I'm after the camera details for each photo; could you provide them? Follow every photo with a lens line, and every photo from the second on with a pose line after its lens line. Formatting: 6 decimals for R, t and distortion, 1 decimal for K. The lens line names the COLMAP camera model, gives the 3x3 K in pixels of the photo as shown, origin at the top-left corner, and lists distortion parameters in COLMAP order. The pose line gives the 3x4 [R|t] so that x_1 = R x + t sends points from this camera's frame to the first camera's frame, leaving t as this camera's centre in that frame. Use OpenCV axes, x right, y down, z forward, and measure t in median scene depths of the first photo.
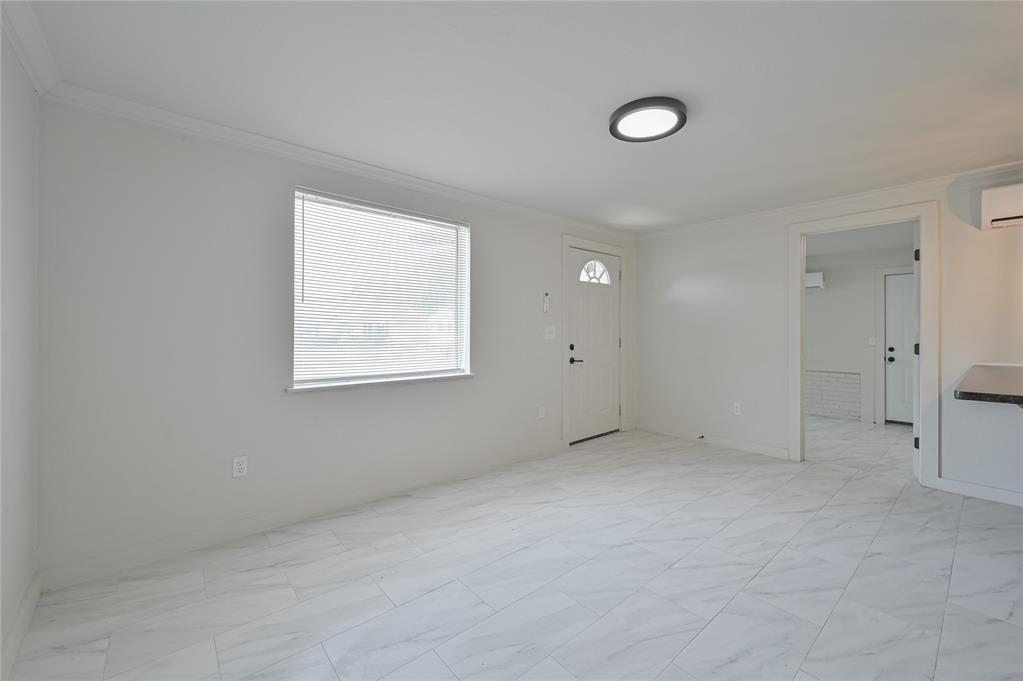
lens RADIAL K [[407.4, 0, 513.3], [0, 407.4, 330.4], [0, 0, 1]] dist [0.001480, 0.000066]
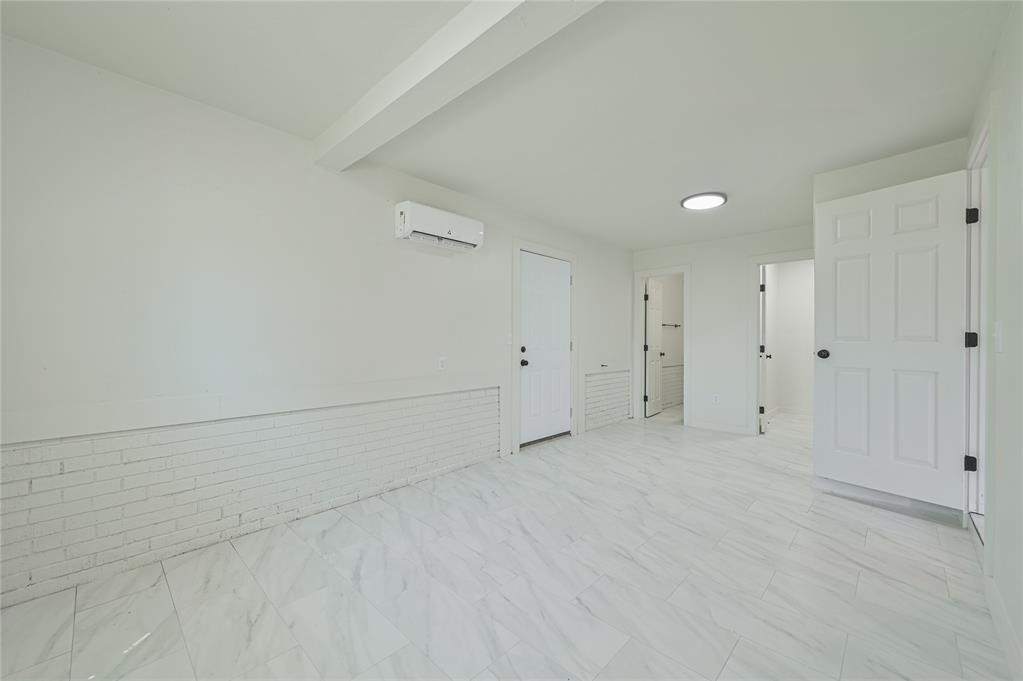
lens RADIAL K [[407.4, 0, 513.8], [0, 407.4, 343.8], [0, 0, 1]] dist [0.001480, 0.000066]
pose [[-0.100363, -0.010176, 0.994899, 0.334859], [-0.006578, 0.999933, 0.009564, 0.052788], [-0.994929, -0.005585, -0.100423, 2.003445]]
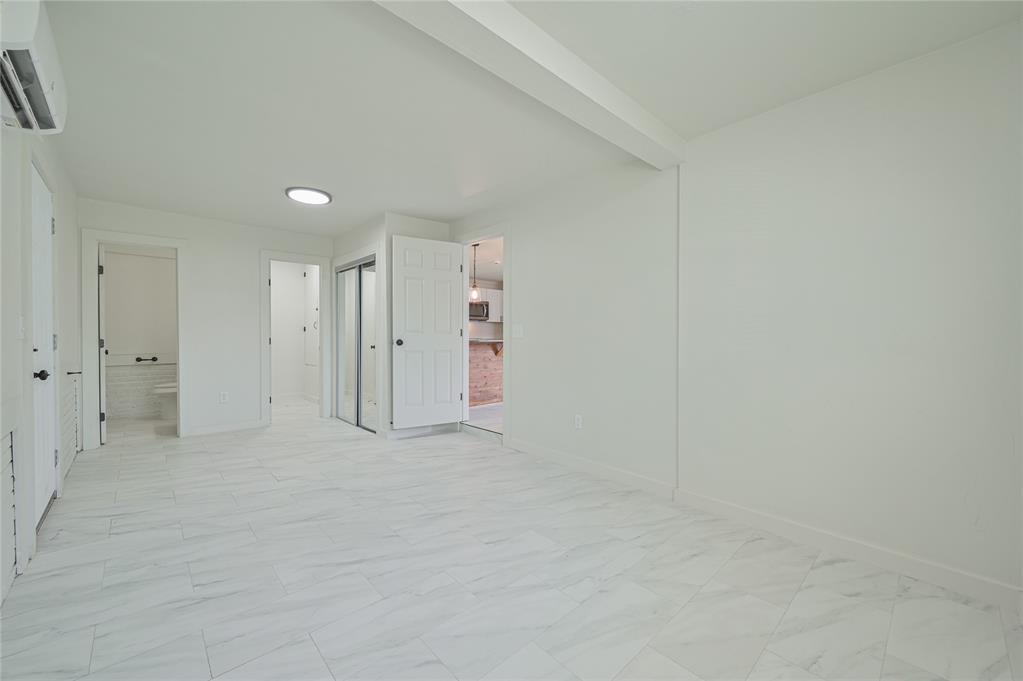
lens RADIAL K [[407.4, 0, 515.8], [0, 407.4, 335.7], [0, 0, 1]] dist [0.001480, 0.000066]
pose [[-0.998955, -0.001635, -0.045670, 0.897543], [-0.001615, 0.999999, -0.000467, 0.059043], [0.045671, -0.000392, -0.998956, 2.578926]]
